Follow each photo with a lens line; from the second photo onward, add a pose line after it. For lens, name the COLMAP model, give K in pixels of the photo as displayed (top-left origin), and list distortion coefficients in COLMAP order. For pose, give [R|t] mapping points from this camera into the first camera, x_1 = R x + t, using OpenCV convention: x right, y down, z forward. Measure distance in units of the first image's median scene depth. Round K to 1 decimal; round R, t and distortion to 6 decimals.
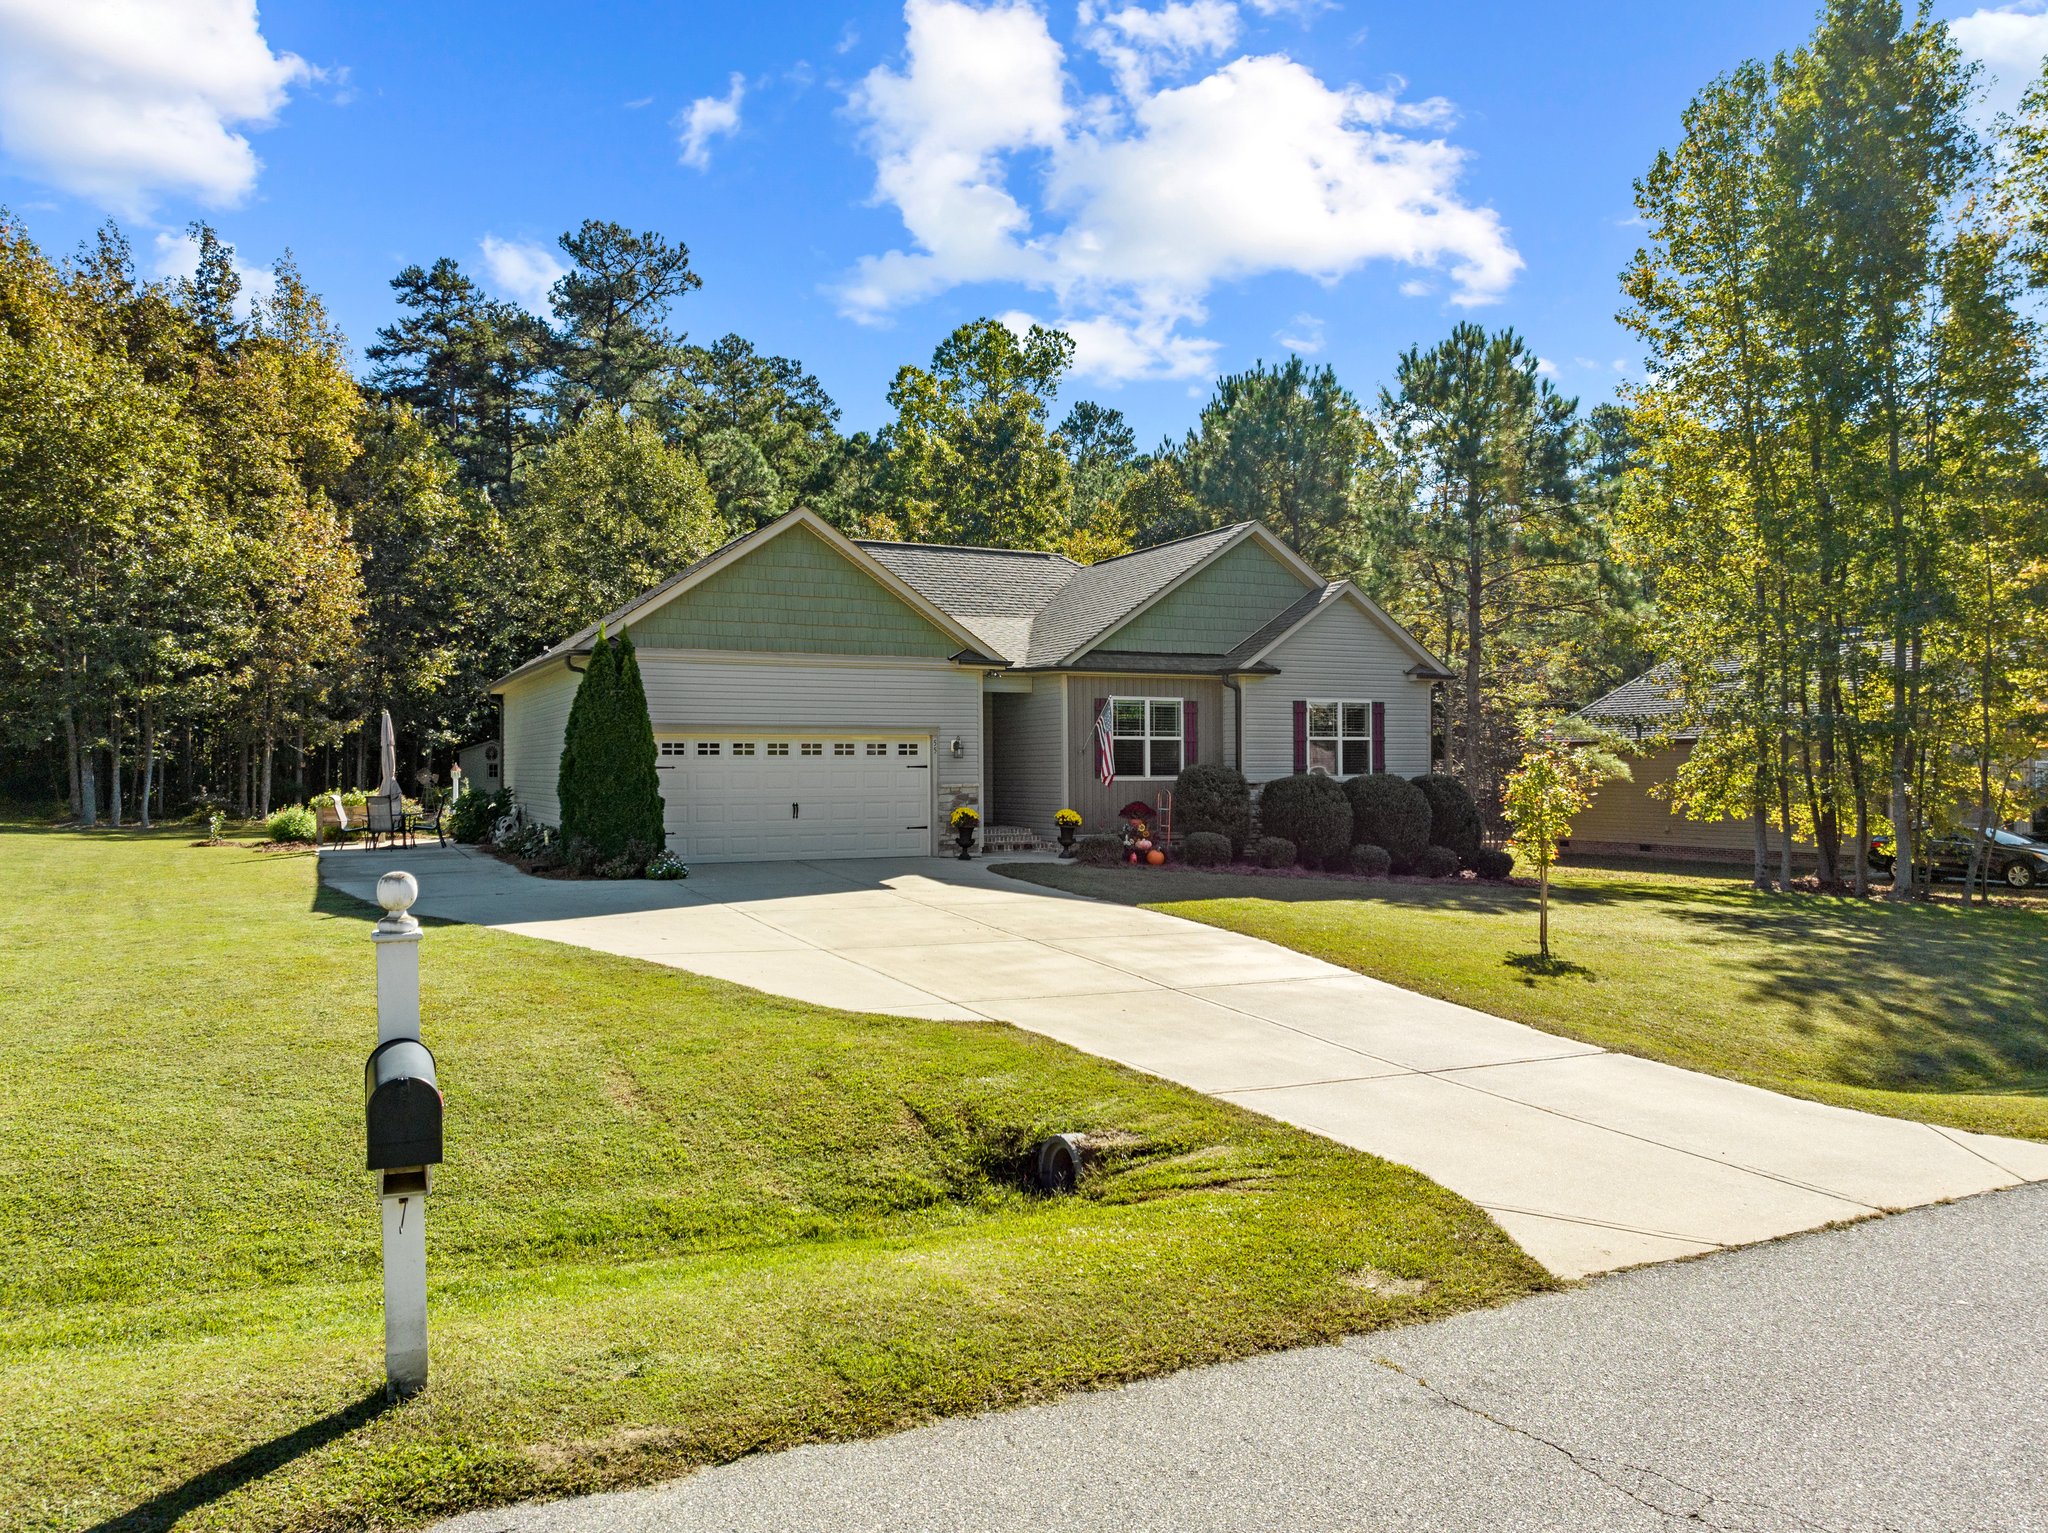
lens RADIAL K [[1434.1, 0, 1021.5], [0, 1434.1, 785.0], [0, 0, 1]] dist [-0.028679, -0.009909]
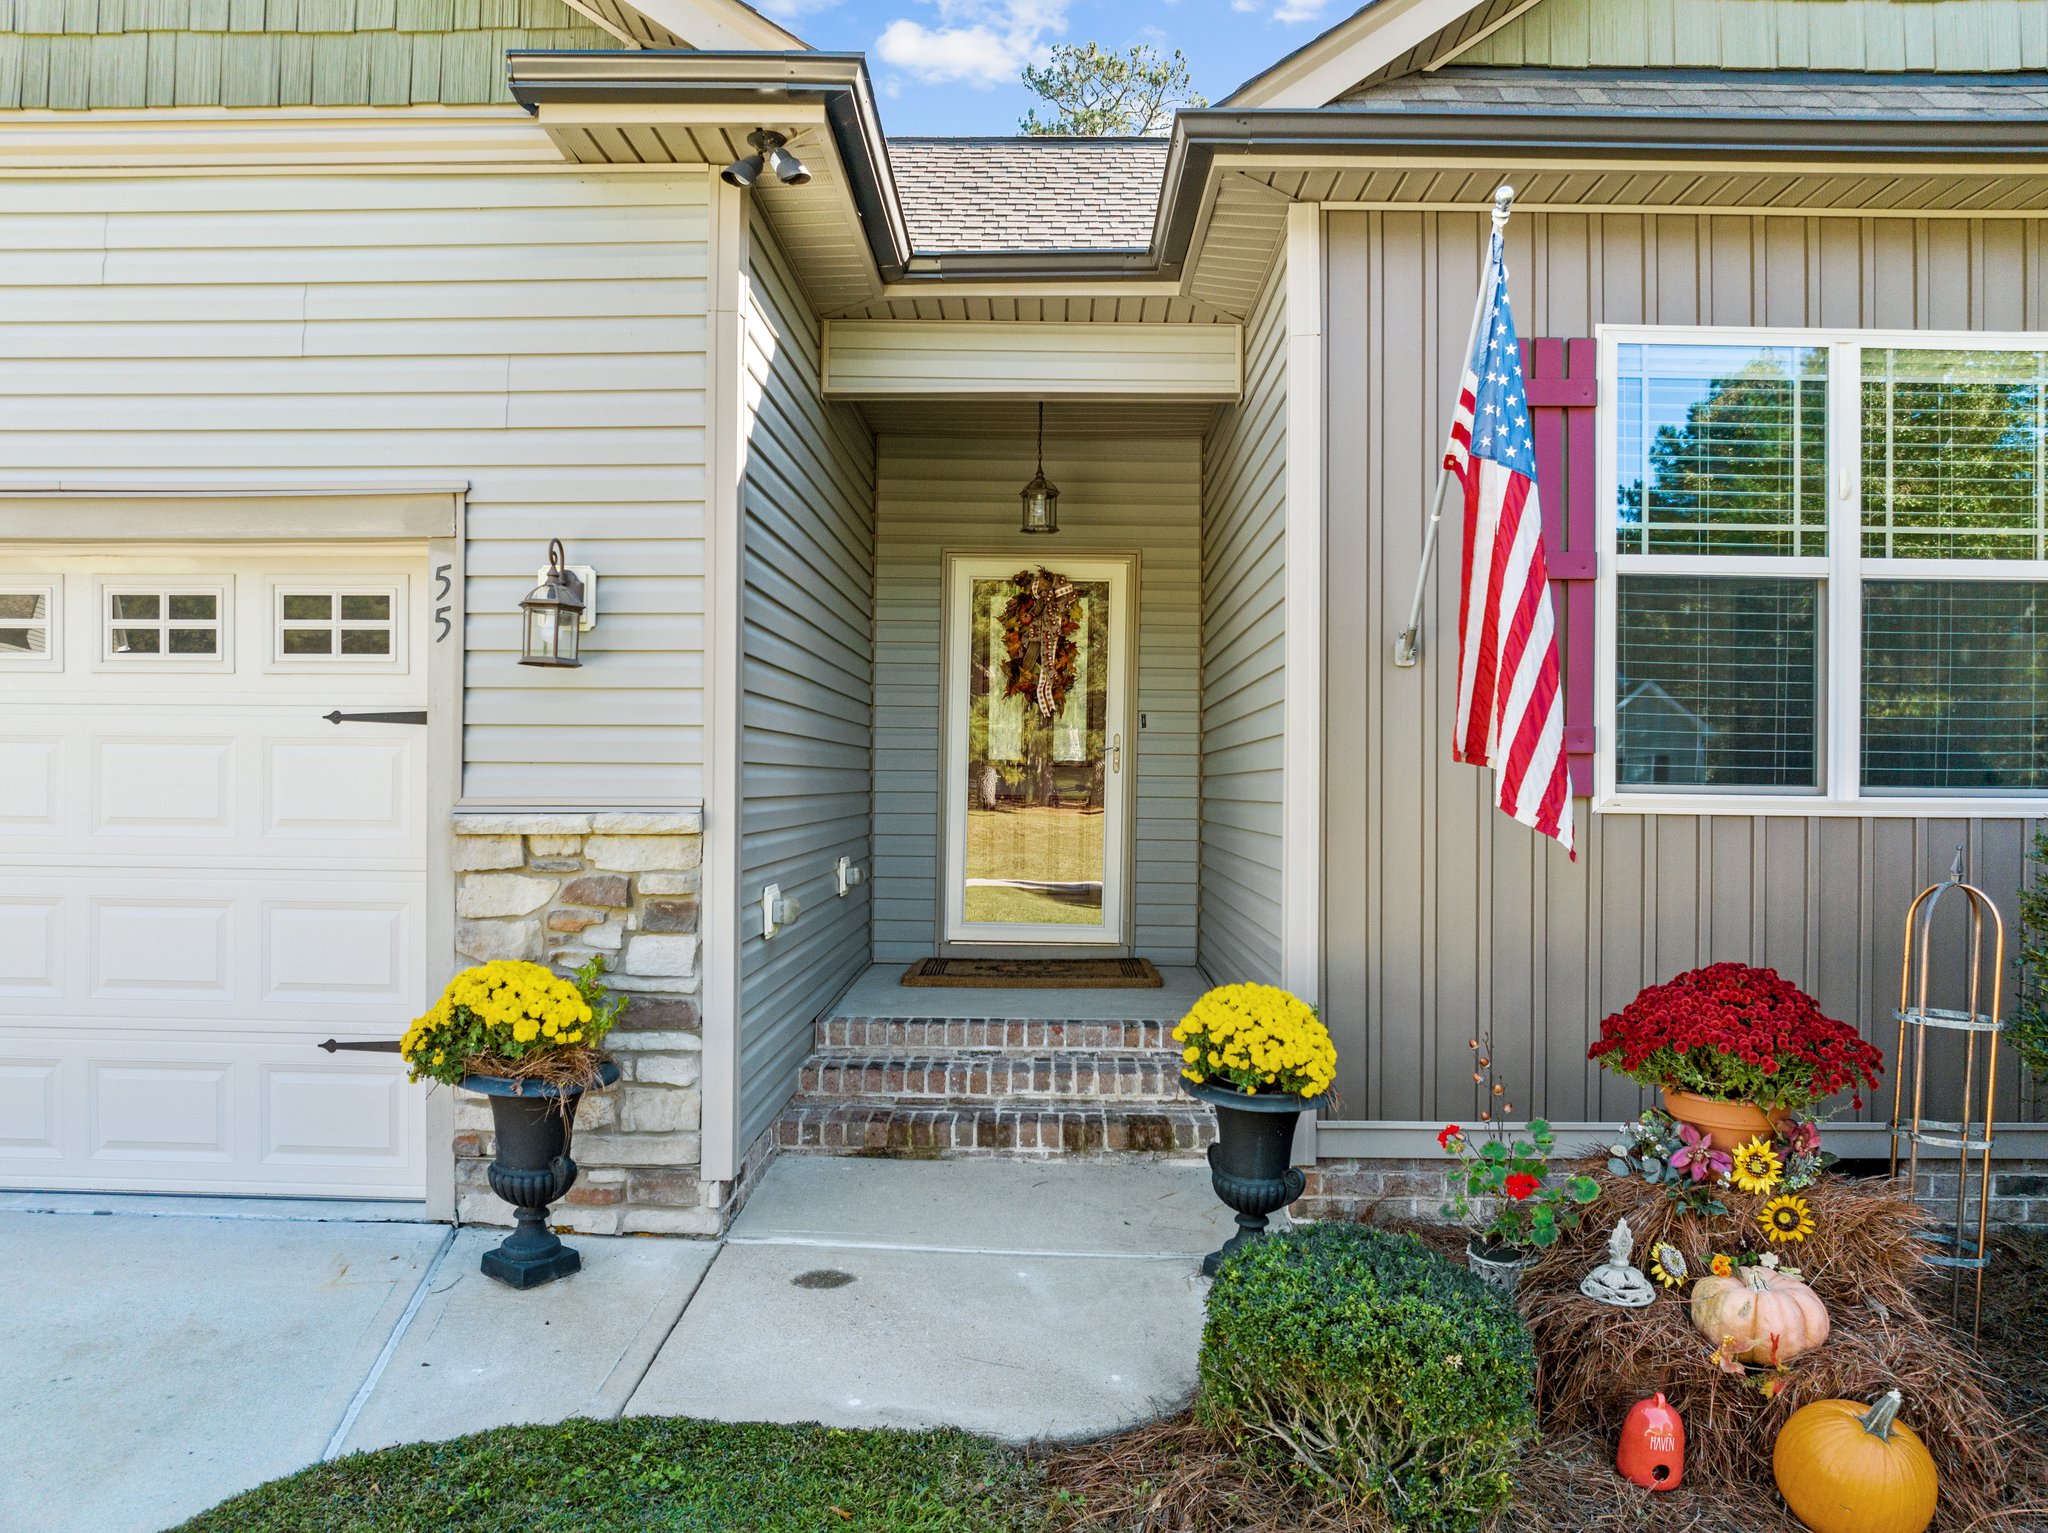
lens RADIAL K [[1434.1, 0, 1035.9], [0, 1434.1, 803.8], [0, 0, 1]] dist [-0.028679, -0.009909]
pose [[0.890311, 0.018401, -0.454981, 0.049841], [-0.017559, 0.999827, 0.006076, -0.002414], [0.455015, 0.002580, 0.890480, 0.505022]]
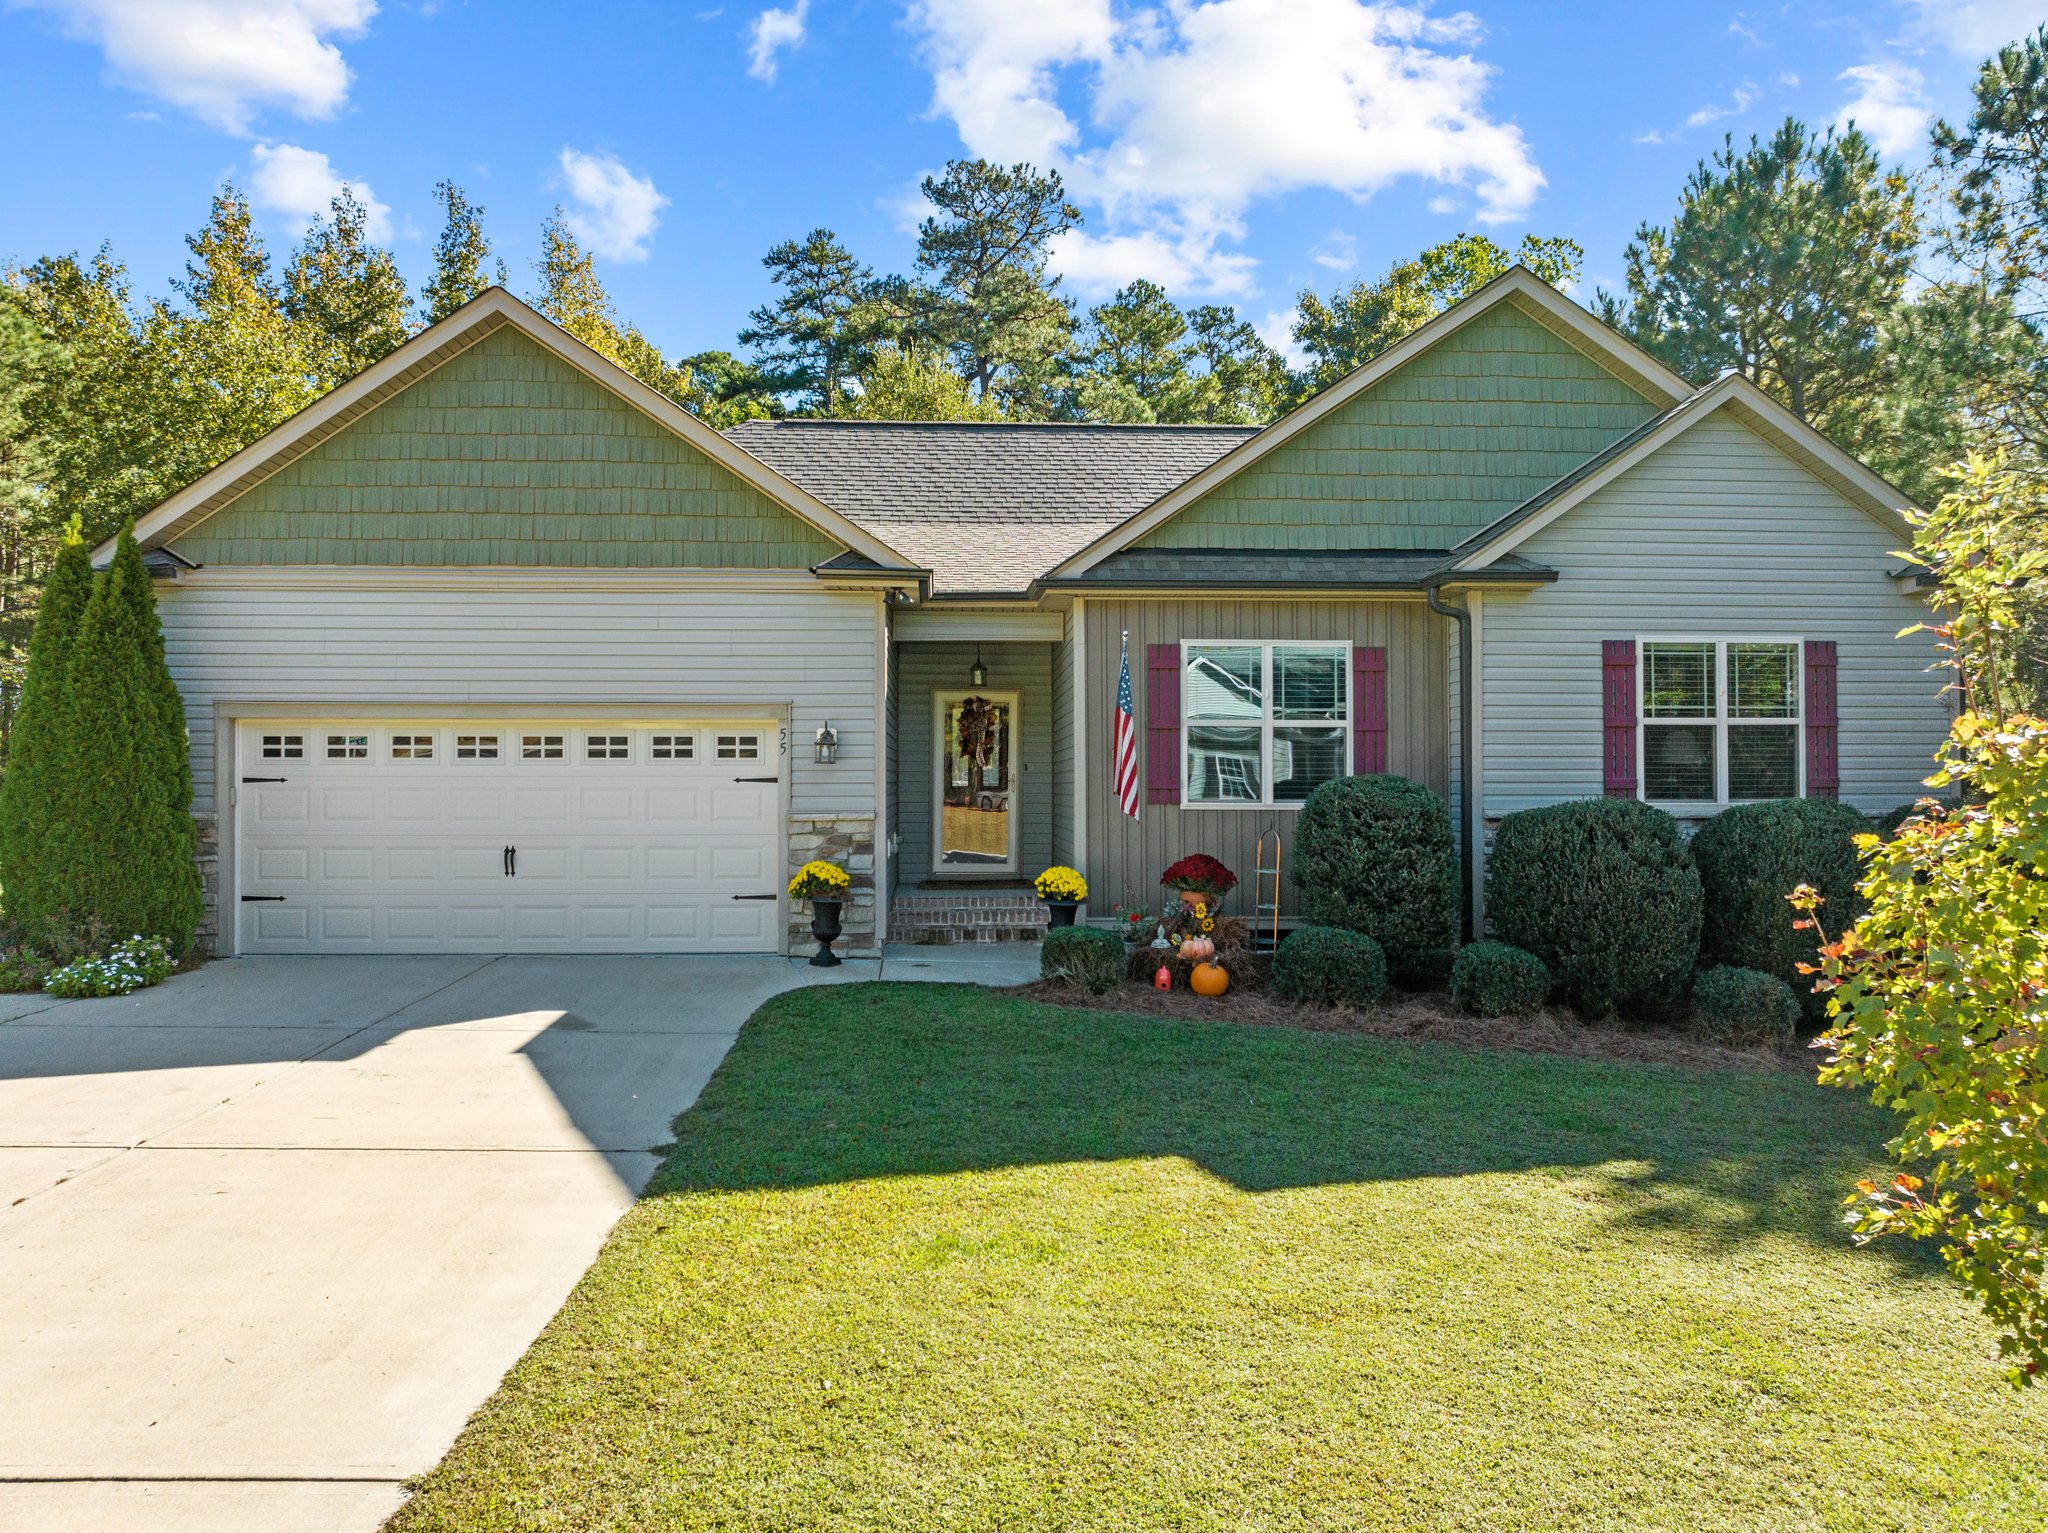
lens RADIAL K [[1434.1, 0, 1028.7], [0, 1434.1, 776.3], [0, 0, 1]] dist [-0.028679, -0.009909]
pose [[0.921065, 0.001313, -0.389408, 0.128046], [-0.007450, 0.999871, -0.014250, -0.004305], [0.389339, 0.016026, 0.920955, 0.322691]]
